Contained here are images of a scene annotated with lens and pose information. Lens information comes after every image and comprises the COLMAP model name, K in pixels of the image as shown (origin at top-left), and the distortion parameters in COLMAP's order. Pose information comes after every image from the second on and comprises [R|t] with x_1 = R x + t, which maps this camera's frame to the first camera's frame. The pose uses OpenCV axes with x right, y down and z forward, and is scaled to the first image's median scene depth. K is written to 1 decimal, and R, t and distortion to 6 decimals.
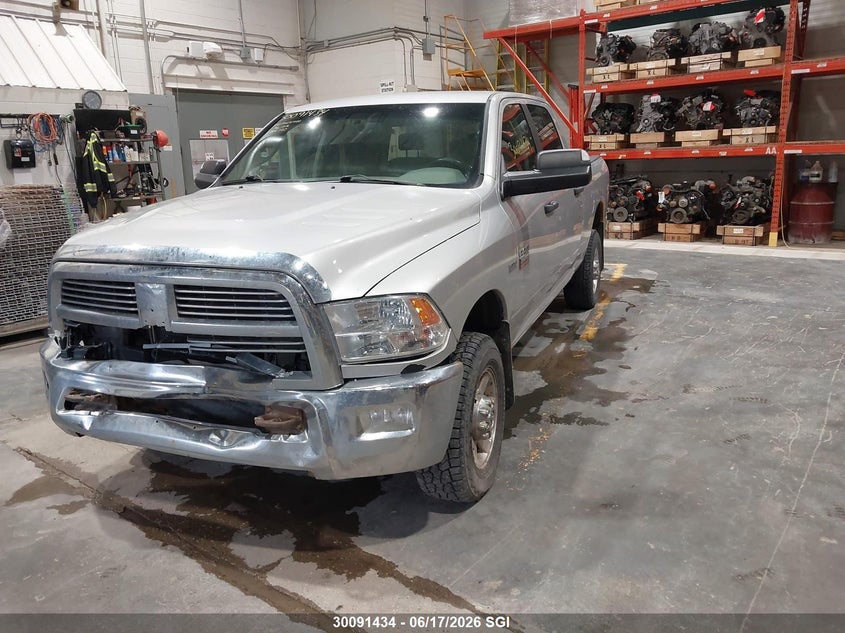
lens RADIAL K [[689.1, 0, 420.9], [0, 689.1, 318.3], [0, 0, 1]] dist [-0.003478, 0.009478]
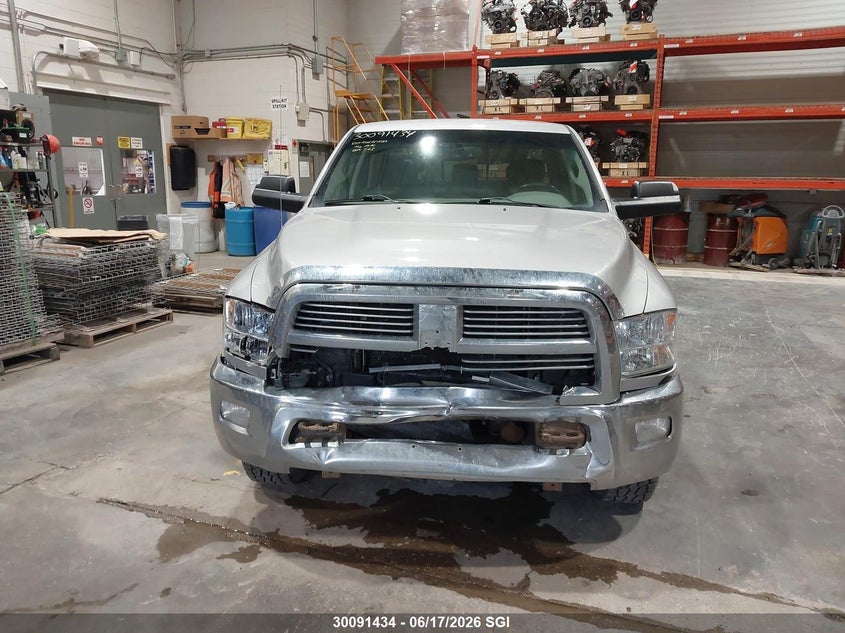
lens RADIAL K [[689.1, 0, 423.0], [0, 689.1, 315.3], [0, 0, 1]] dist [-0.003478, 0.009478]
pose [[0.953087, -0.020970, 0.301970, -0.196402], [0.030711, 0.999149, -0.027548, -0.002387], [-0.301135, 0.035530, 0.952919, 0.021012]]
